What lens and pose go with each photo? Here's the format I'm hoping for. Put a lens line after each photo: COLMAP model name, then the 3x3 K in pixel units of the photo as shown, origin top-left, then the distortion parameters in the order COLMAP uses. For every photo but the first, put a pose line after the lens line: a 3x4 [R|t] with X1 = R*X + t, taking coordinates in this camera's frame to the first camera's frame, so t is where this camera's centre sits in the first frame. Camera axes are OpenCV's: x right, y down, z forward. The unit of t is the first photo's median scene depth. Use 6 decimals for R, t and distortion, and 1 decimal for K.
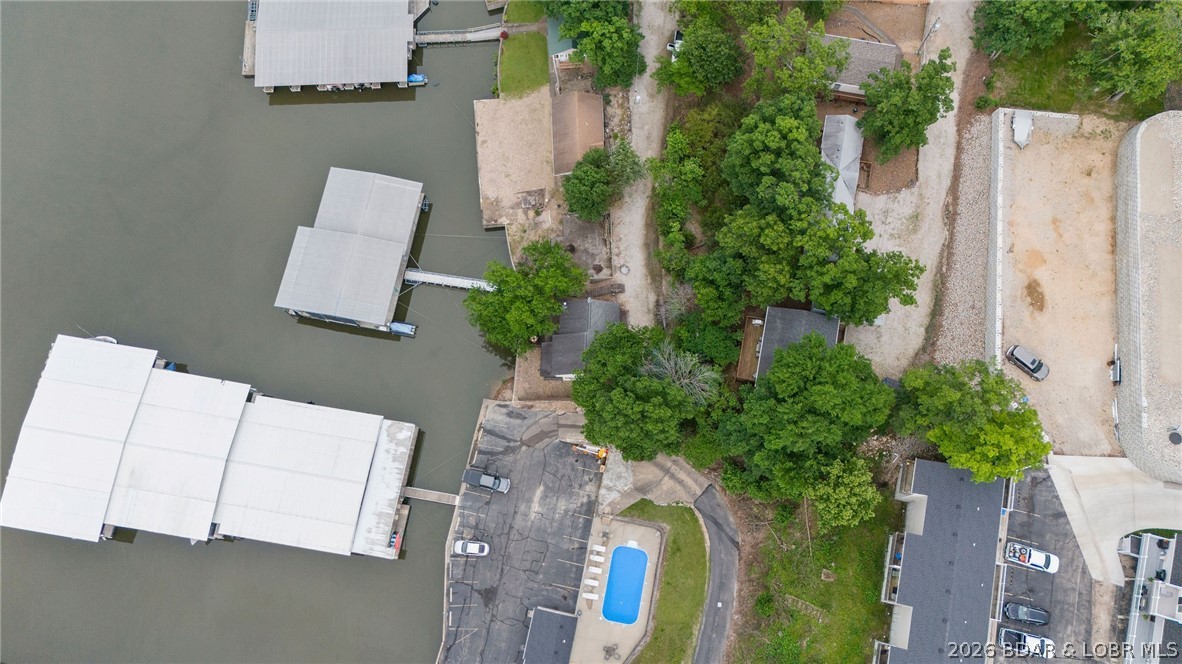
lens RADIAL K [[872.3, 0, 593.7], [0, 872.3, 337.2], [0, 0, 1]] dist [0.068899, -0.059685]
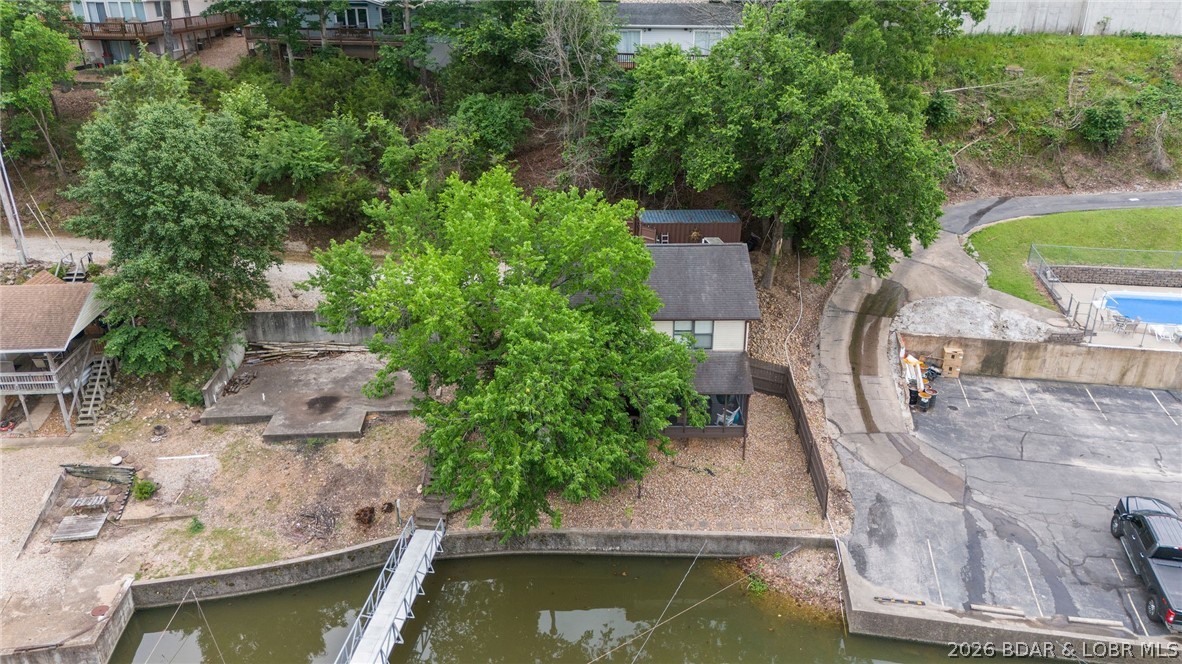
lens RADIAL K [[872.3, 0, 593.6], [0, 872.3, 337.5], [0, 0, 1]] dist [0.068899, -0.059685]
pose [[-0.032899, -0.392518, 0.919156, -0.340193], [0.965147, 0.226426, 0.131239, -0.056090], [-0.259634, 0.891438, 0.371388, 0.884865]]
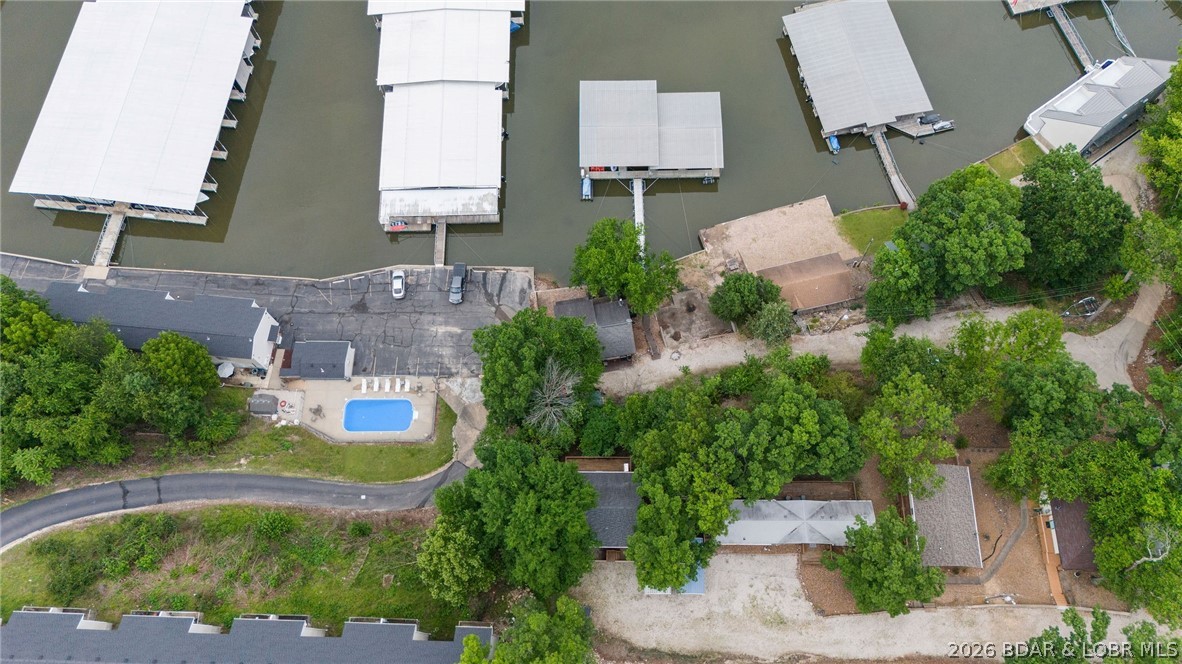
lens RADIAL K [[872.3, 0, 594.2], [0, 872.3, 331.9], [0, 0, 1]] dist [0.068899, -0.059685]
pose [[0.190835, 0.923166, -0.333685, 0.335480], [-0.944991, 0.264770, 0.192065, -0.193818], [0.265658, 0.278677, 0.922911, 0.045322]]
